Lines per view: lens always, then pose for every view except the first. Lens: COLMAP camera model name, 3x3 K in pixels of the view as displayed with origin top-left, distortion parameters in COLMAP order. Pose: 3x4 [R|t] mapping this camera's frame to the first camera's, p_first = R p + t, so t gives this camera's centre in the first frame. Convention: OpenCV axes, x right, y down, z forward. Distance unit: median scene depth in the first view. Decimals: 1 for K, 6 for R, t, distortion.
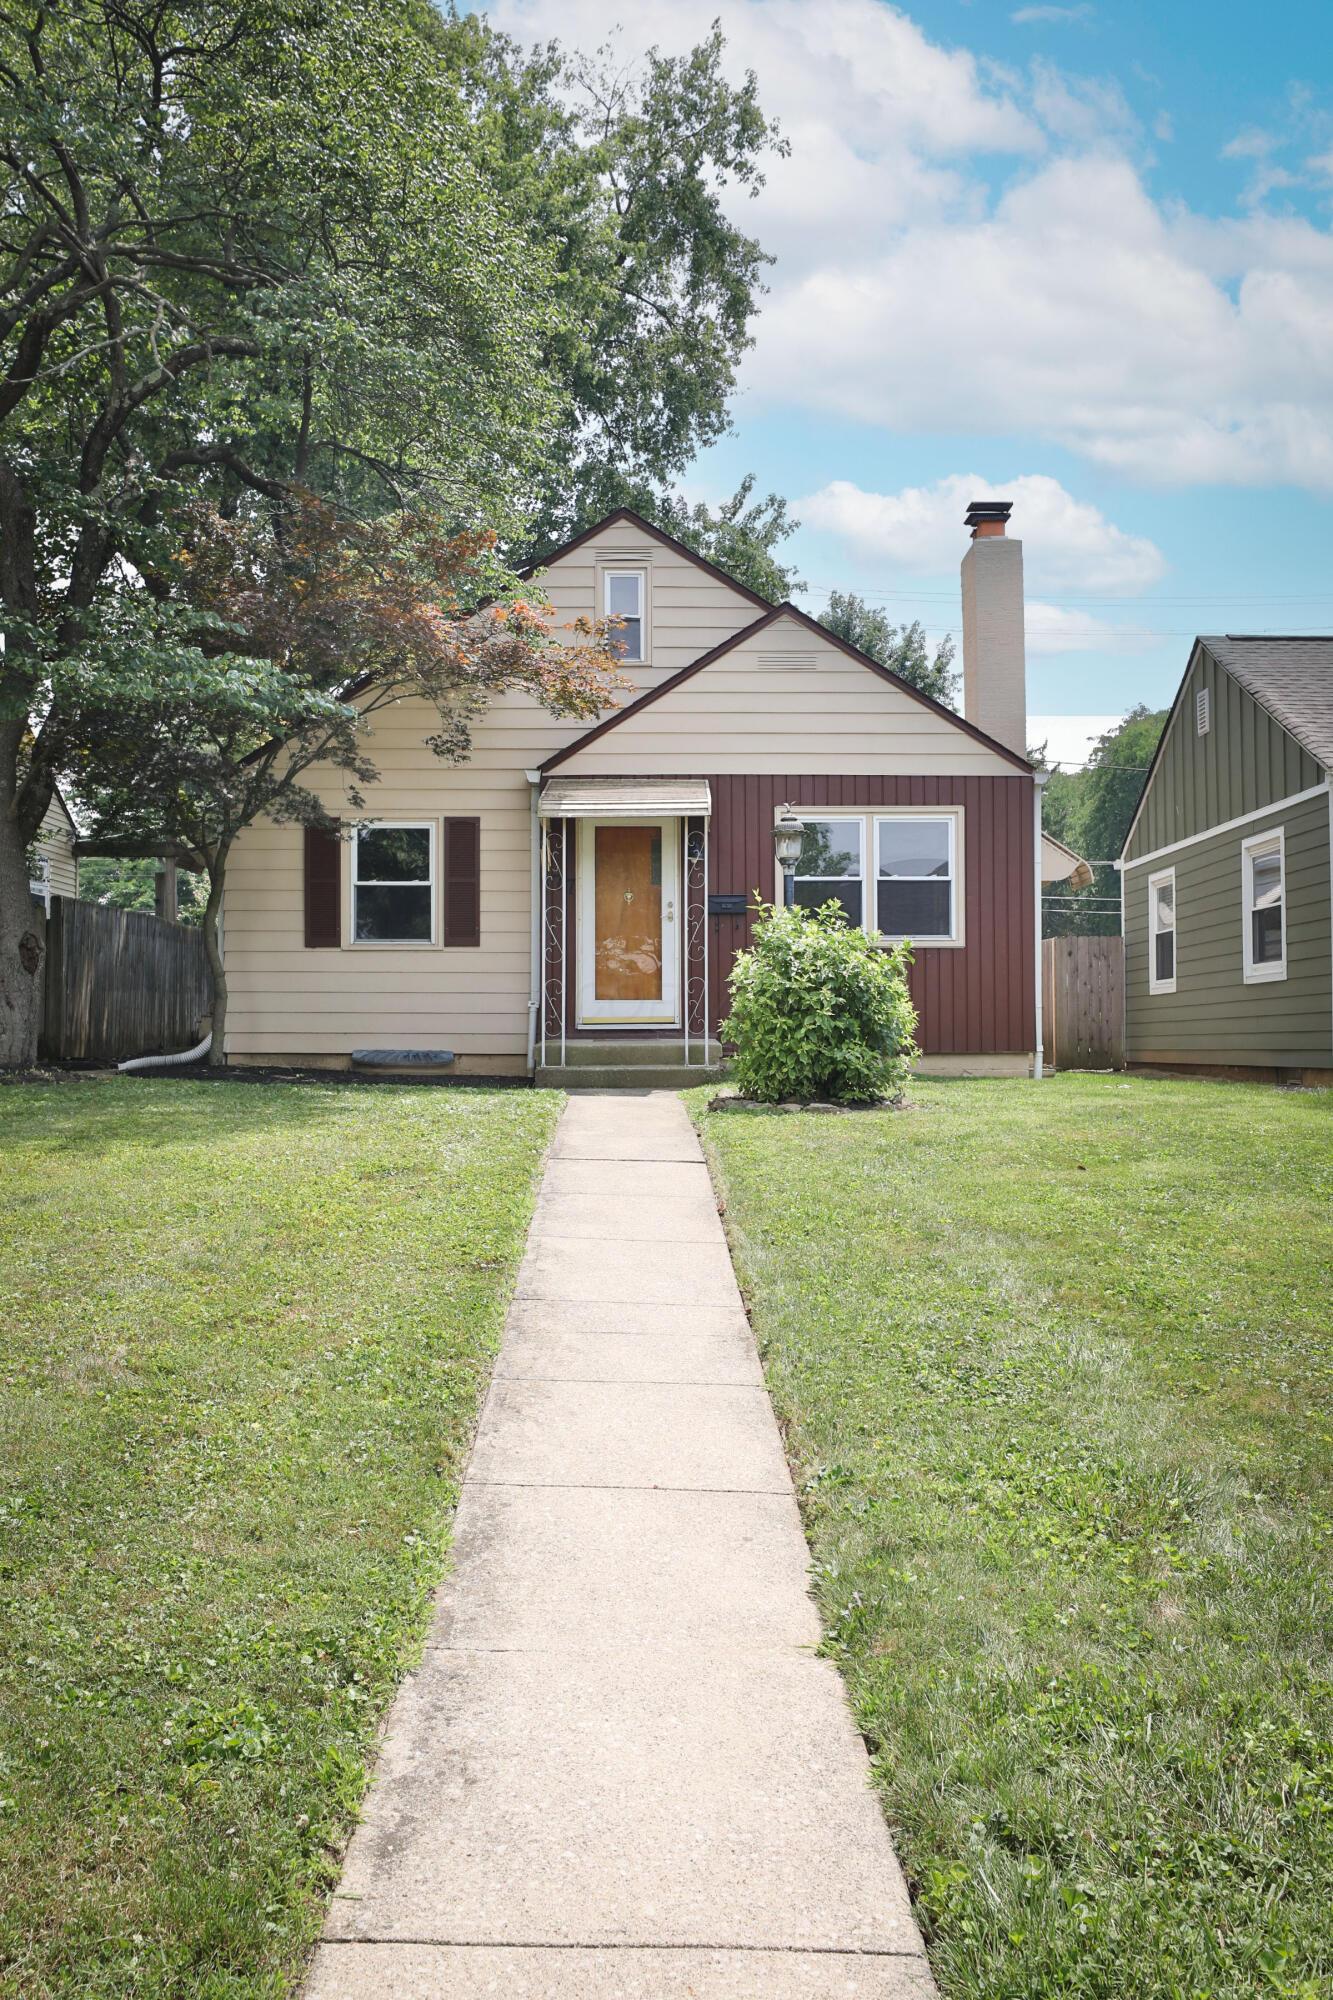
lens RADIAL K [[1550.2, 0, 666.5], [0, 1550.2, 1000.0], [0, 0, 1]] dist [-0.005080, -0.000502]
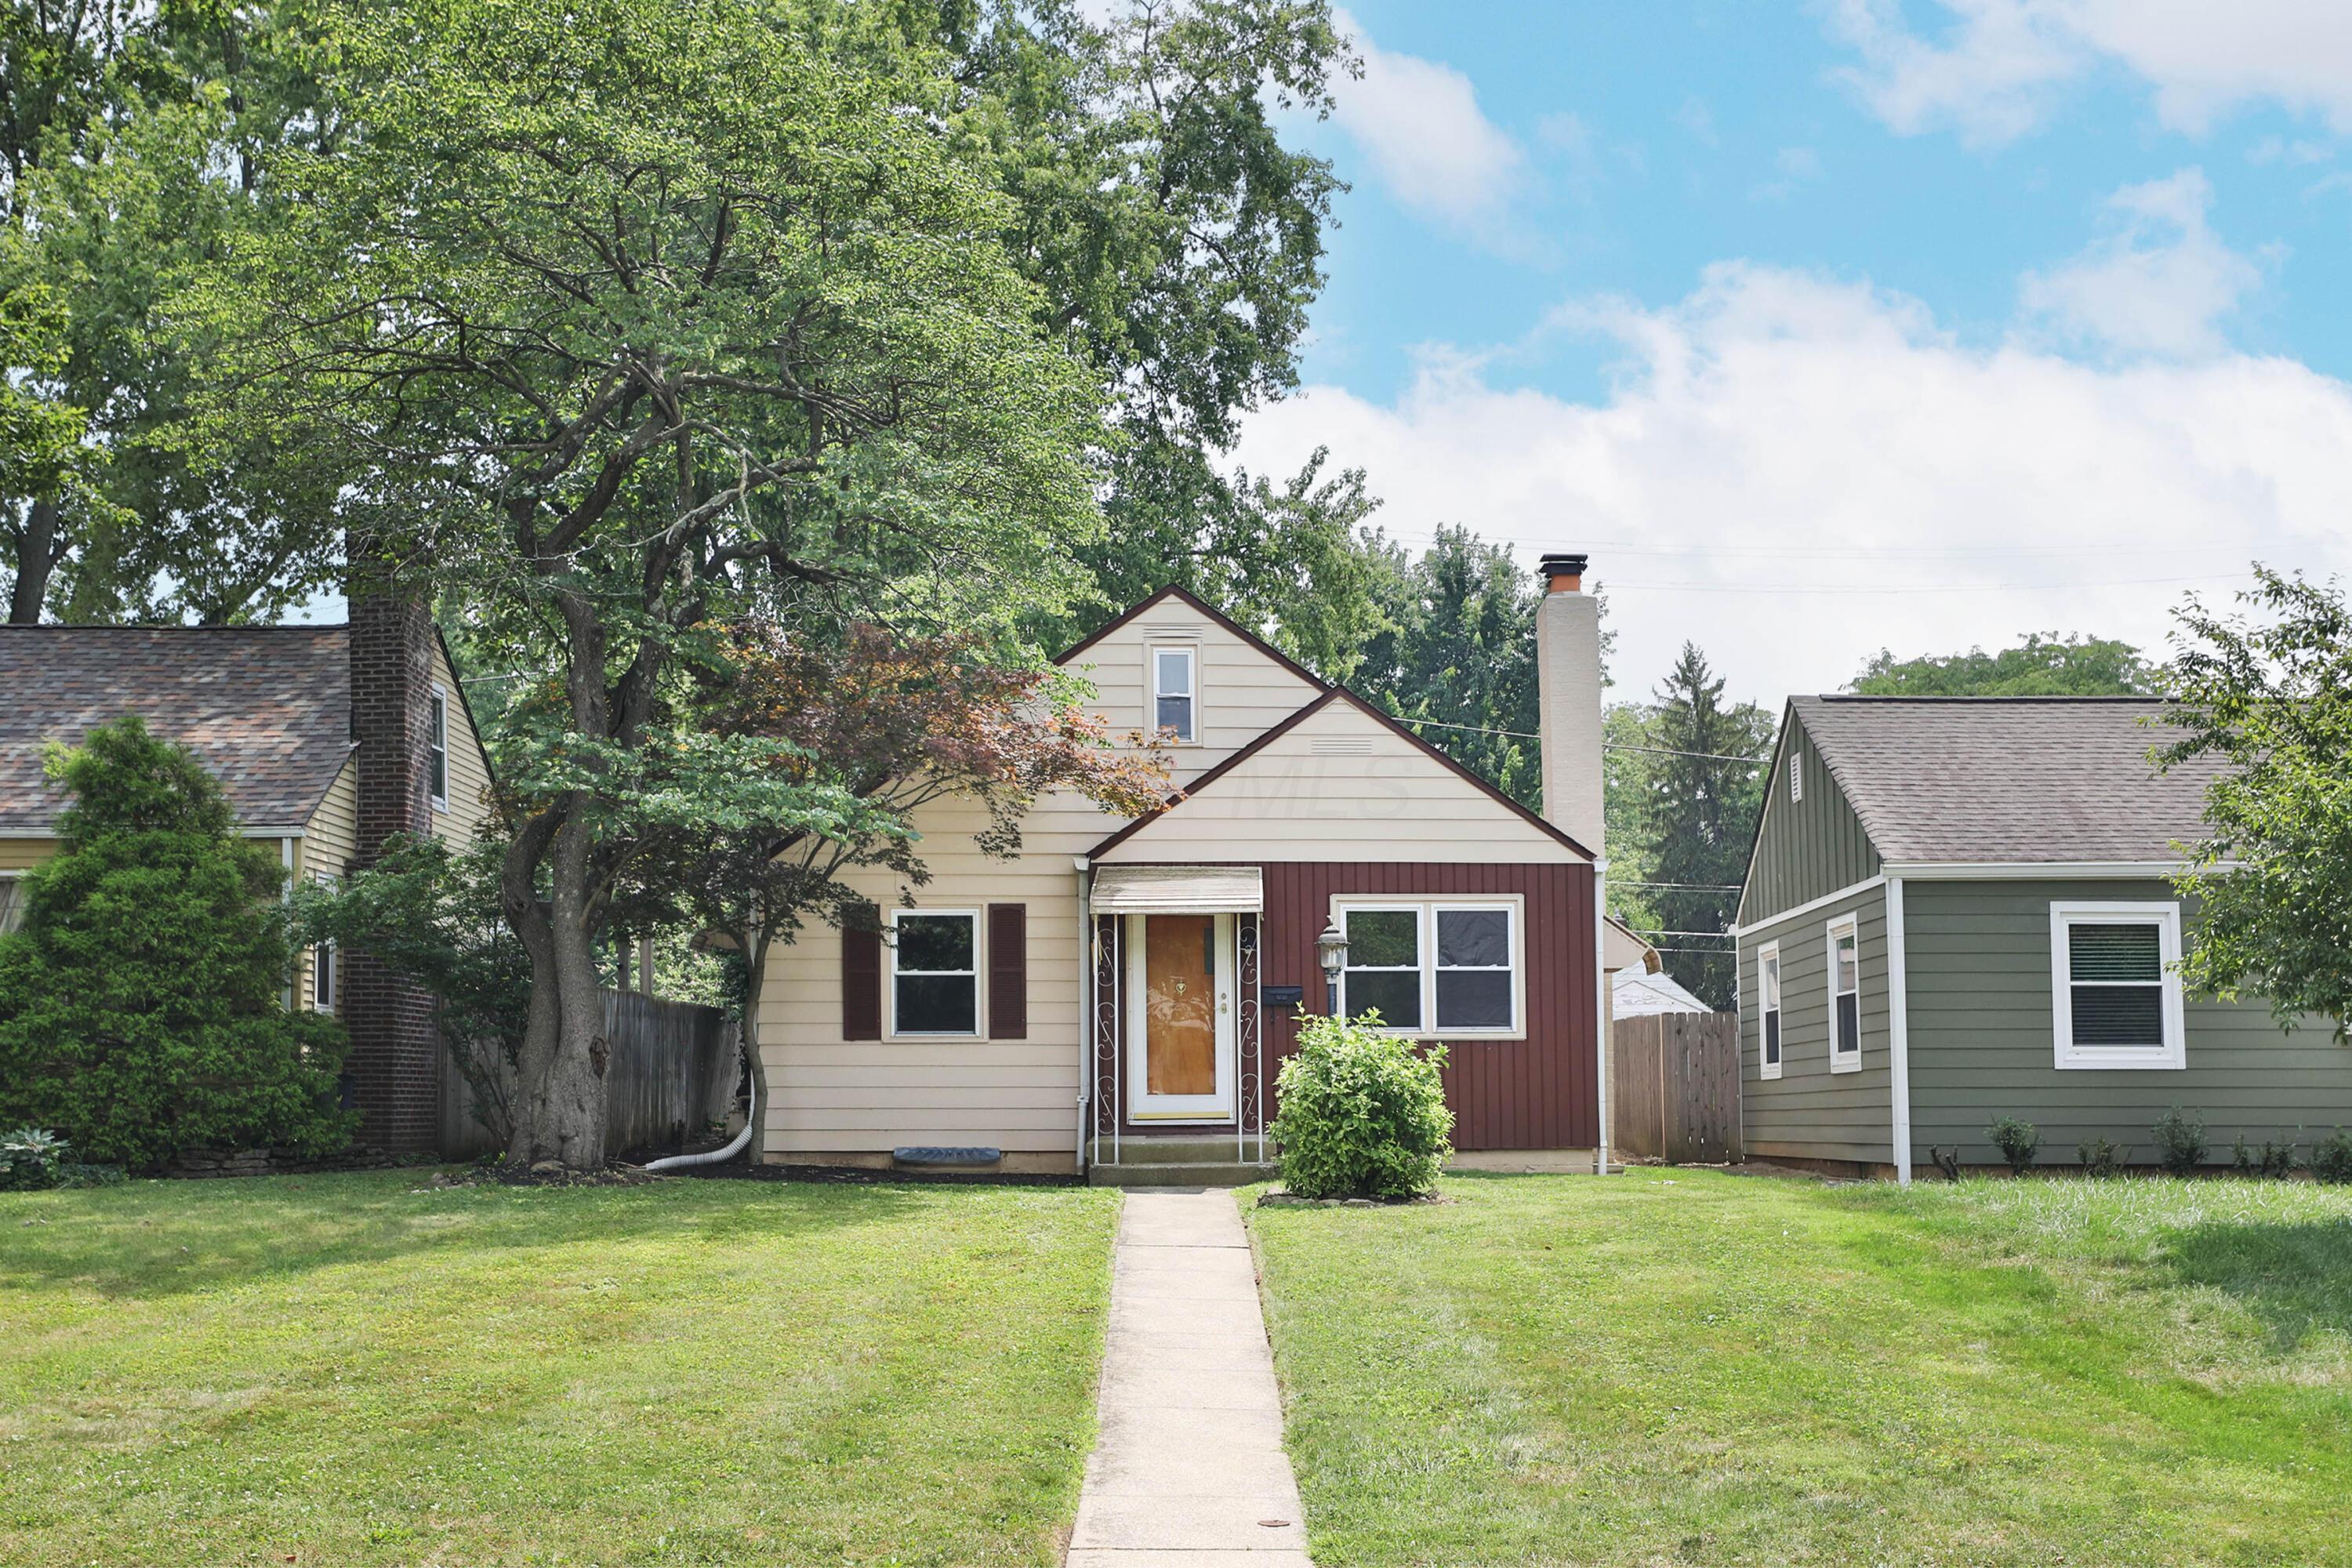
lens RADIAL K [[3834.6, 0, 1176.0], [0, 3834.6, 784.0], [0, 0, 1]] dist [0.046425, 0.063184]
pose [[0.999769, -0.006800, -0.020377, 0.022398], [0.005797, 0.998787, -0.048897, -0.076760], [0.020685, 0.048767, 0.998596, -1.404625]]
